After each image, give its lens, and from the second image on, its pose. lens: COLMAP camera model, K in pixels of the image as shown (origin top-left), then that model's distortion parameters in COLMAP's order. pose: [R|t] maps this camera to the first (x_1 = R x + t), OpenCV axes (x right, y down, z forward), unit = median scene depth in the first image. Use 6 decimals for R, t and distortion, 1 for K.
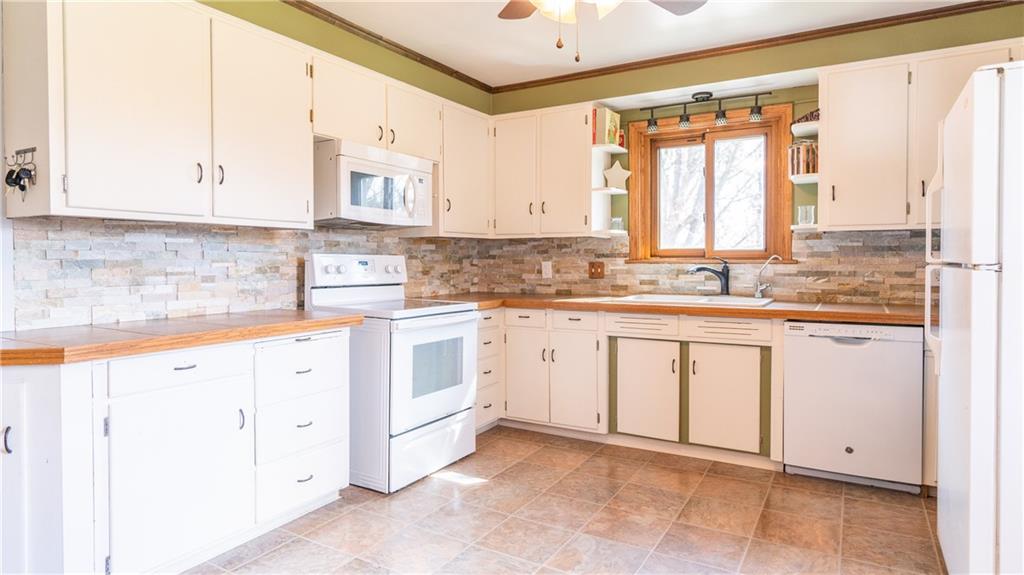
lens RADIAL K [[595.1, 0, 506.4], [0, 595.1, 270.2], [0, 0, 1]] dist [0.007474, 0.002632]
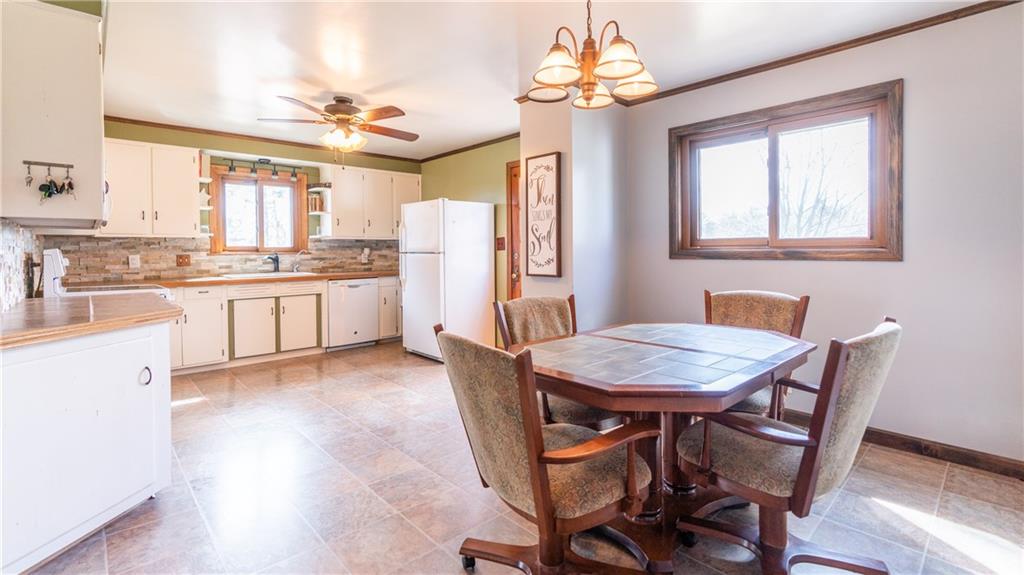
lens RADIAL K [[459.6, 0, 496.5], [0, 459.6, 255.9], [0, 0, 1]] dist [-0.007537, 0.002515]
pose [[0.310700, -0.013618, 0.950411, -0.835038], [0.025109, 0.999666, 0.006115, 0.001599], [-0.950176, 0.021964, 0.310938, -0.084958]]
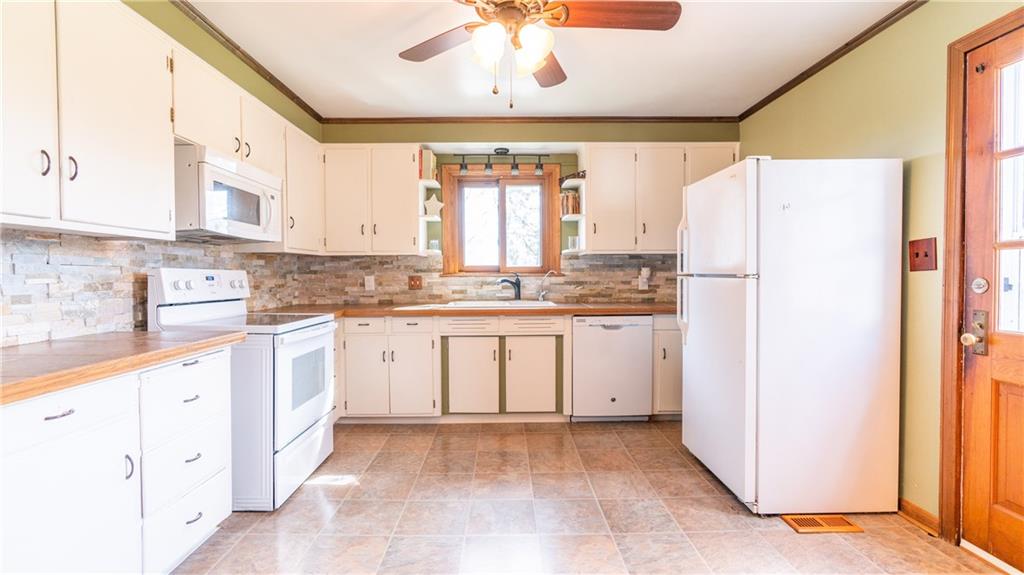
lens RADIAL K [[459.6, 0, 508.5], [0, 459.6, 282.9], [0, 0, 1]] dist [-0.007537, 0.002515]
pose [[0.856779, -0.013074, 0.515519, -0.211083], [0.013173, 0.999907, 0.003465, -0.000450], [-0.515516, 0.003822, 0.856871, 0.122466]]
